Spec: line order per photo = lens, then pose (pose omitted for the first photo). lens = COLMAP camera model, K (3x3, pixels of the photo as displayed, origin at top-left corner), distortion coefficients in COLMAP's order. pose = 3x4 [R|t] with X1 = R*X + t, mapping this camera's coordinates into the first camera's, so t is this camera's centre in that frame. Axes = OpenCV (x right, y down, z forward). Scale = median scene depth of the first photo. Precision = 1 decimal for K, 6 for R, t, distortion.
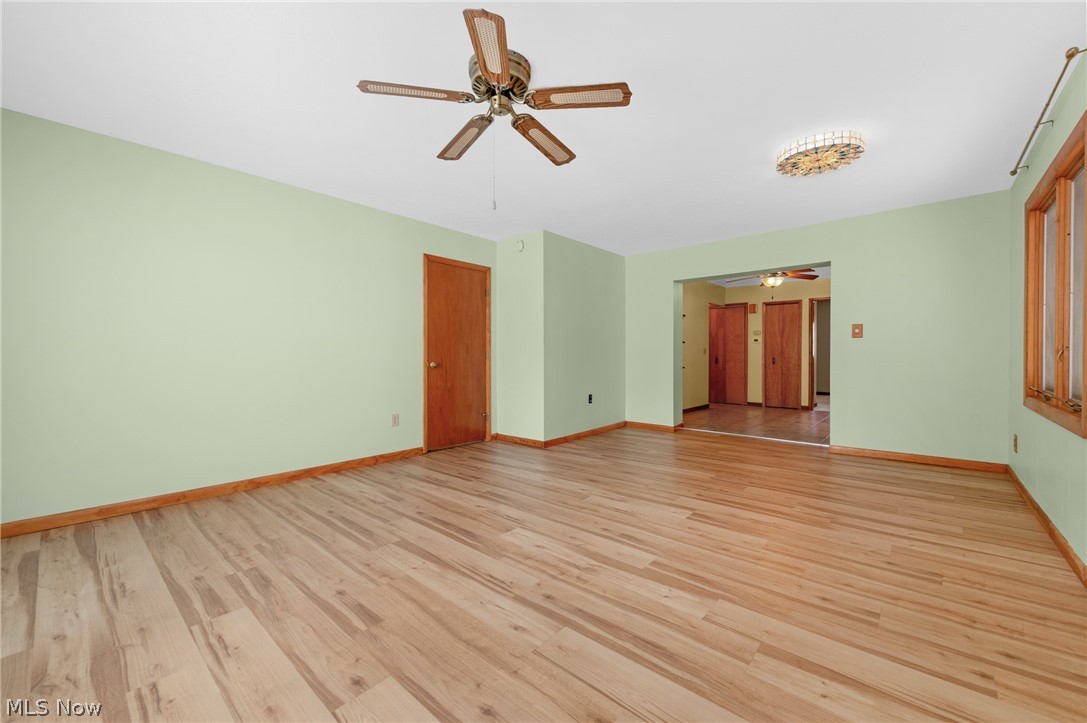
lens RADIAL K [[430.4, 0, 555.2], [0, 430.4, 357.8], [0, 0, 1]] dist [0.003100, 0.000043]
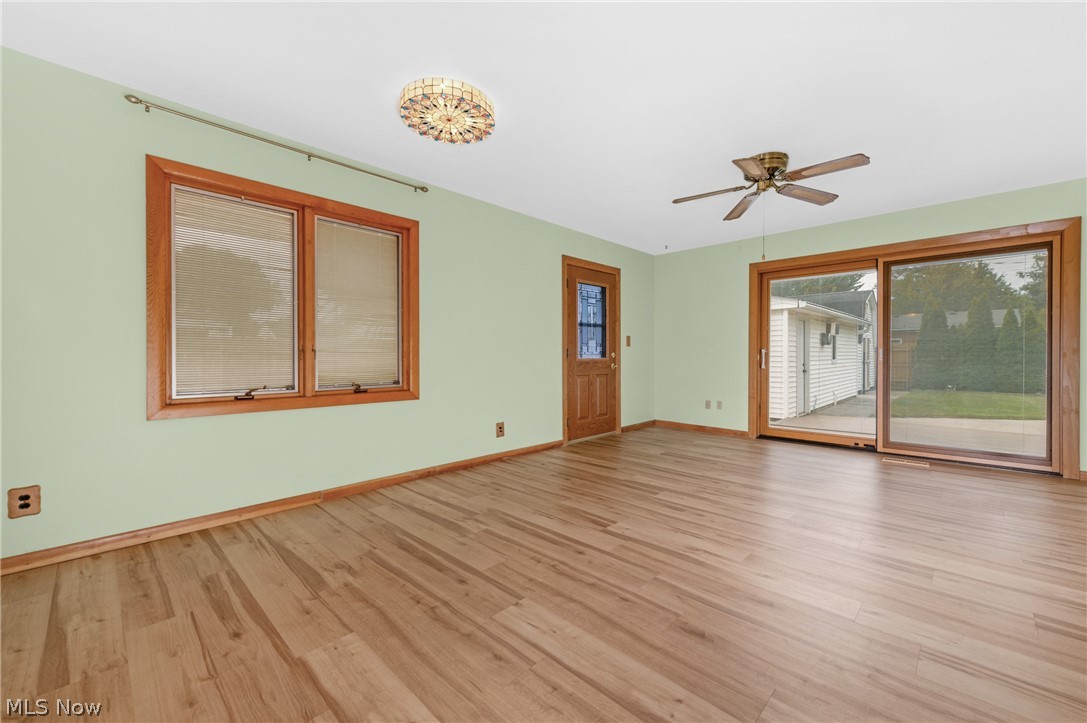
lens RADIAL K [[430.4, 0, 555.2], [0, 430.4, 357.8], [0, 0, 1]] dist [0.003100, 0.000043]
pose [[-0.998512, 0.004078, 0.054381, 0.412284], [0.004826, 0.999895, 0.013631, -0.001770], [-0.054320, 0.013873, -0.998427, 2.069679]]
